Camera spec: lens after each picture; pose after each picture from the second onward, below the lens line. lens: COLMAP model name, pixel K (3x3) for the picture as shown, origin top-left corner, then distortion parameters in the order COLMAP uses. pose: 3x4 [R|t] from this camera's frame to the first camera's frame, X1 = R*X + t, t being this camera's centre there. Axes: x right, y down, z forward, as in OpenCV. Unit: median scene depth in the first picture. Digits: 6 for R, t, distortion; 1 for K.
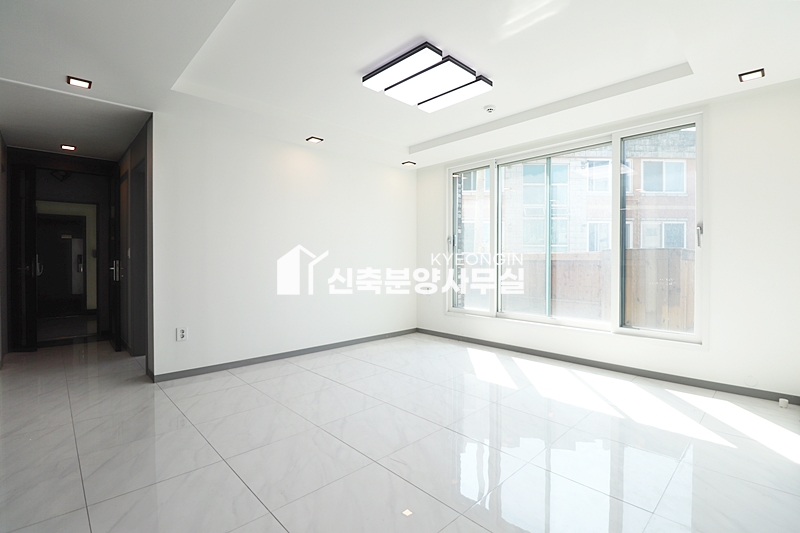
lens RADIAL K [[371.1, 0, 406.3], [0, 371.1, 261.2], [0, 0, 1]] dist [-0.006041, -0.006799]
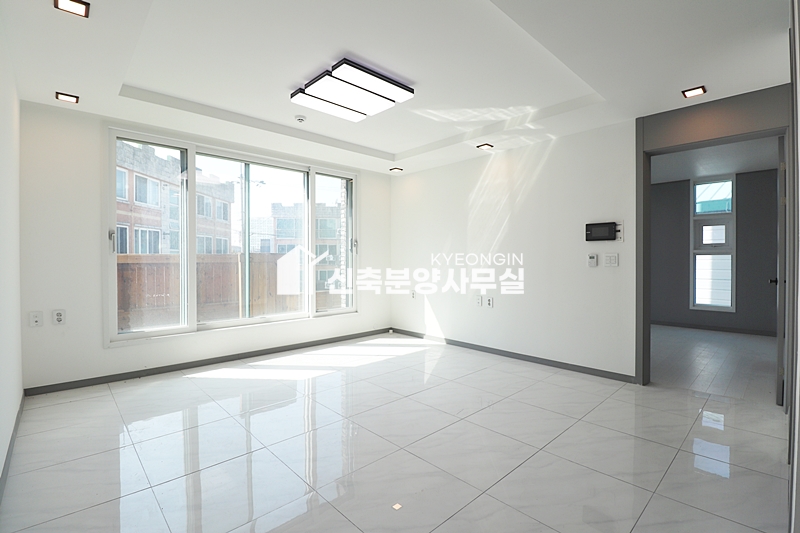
lens RADIAL K [[371.1, 0, 406.3], [0, 371.1, 263.9], [0, 0, 1]] dist [-0.006041, -0.006799]
pose [[0.000361, -0.012523, 0.999922, -0.639329], [0.004497, 0.999911, 0.012521, -0.011944], [-0.999990, 0.004492, 0.000417, 0.548823]]
